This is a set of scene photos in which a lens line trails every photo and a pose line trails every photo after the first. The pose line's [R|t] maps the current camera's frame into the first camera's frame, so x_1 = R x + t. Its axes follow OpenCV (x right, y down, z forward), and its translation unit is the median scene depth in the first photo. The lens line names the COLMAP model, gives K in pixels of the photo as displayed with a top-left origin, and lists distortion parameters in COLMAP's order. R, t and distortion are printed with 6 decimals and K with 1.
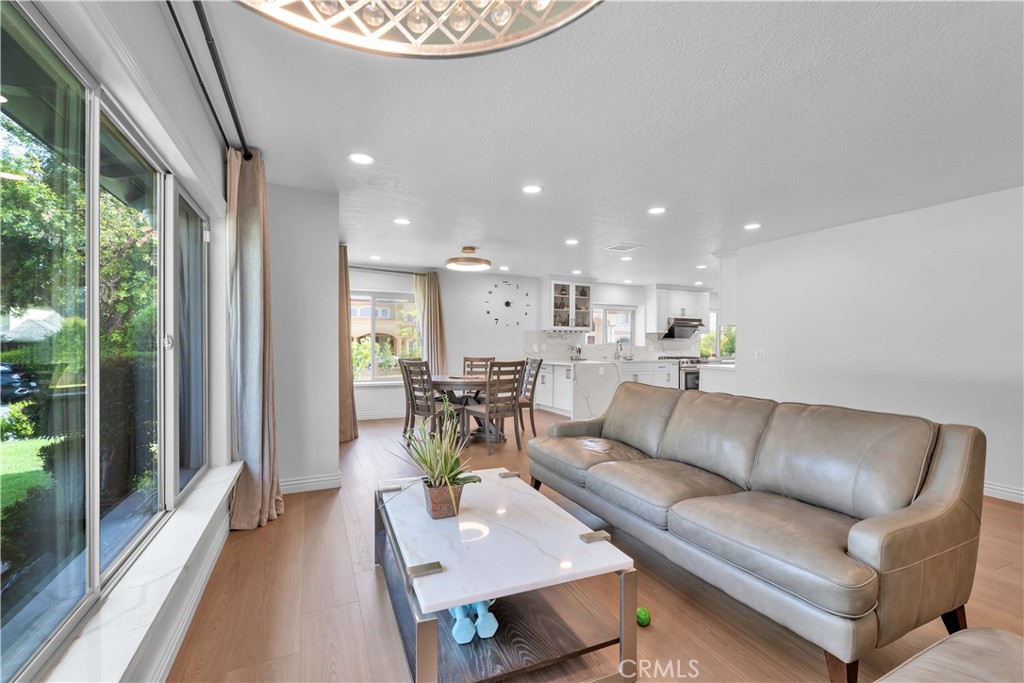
lens RADIAL K [[444.2, 0, 514.9], [0, 444.2, 344.6], [0, 0, 1]] dist [-0.000878, -0.000362]
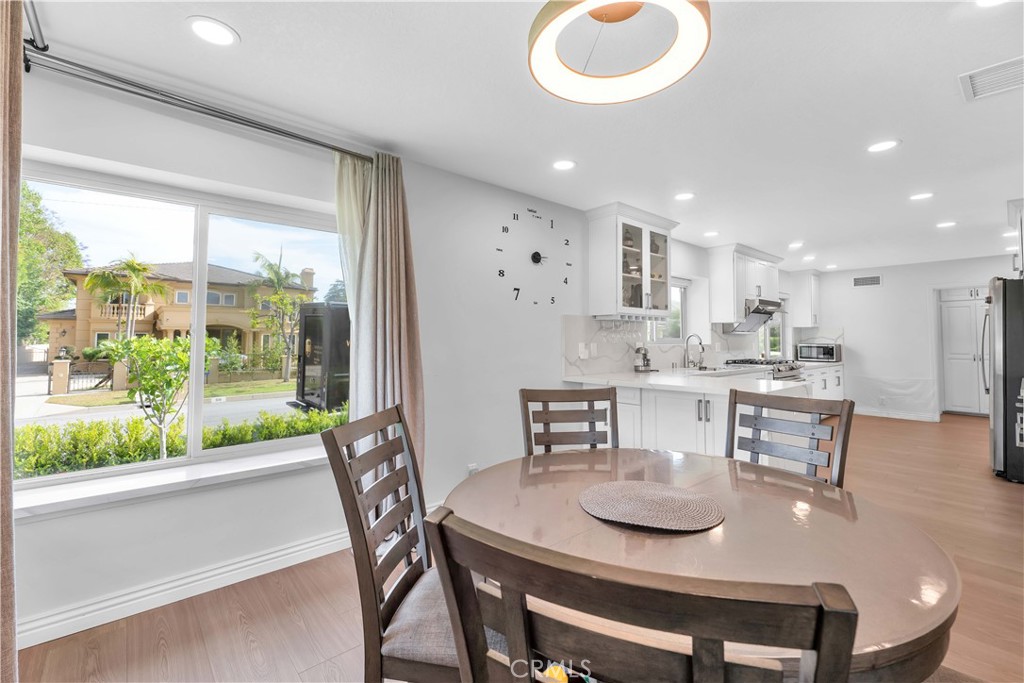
lens RADIAL K [[444.2, 0, 514.4], [0, 444.2, 321.5], [0, 0, 1]] dist [-0.000878, -0.000362]
pose [[0.958551, 0.005517, 0.284869, -0.167331], [0.004958, 0.999338, -0.036039, -0.007377], [-0.284879, 0.035958, 0.957889, 0.545316]]
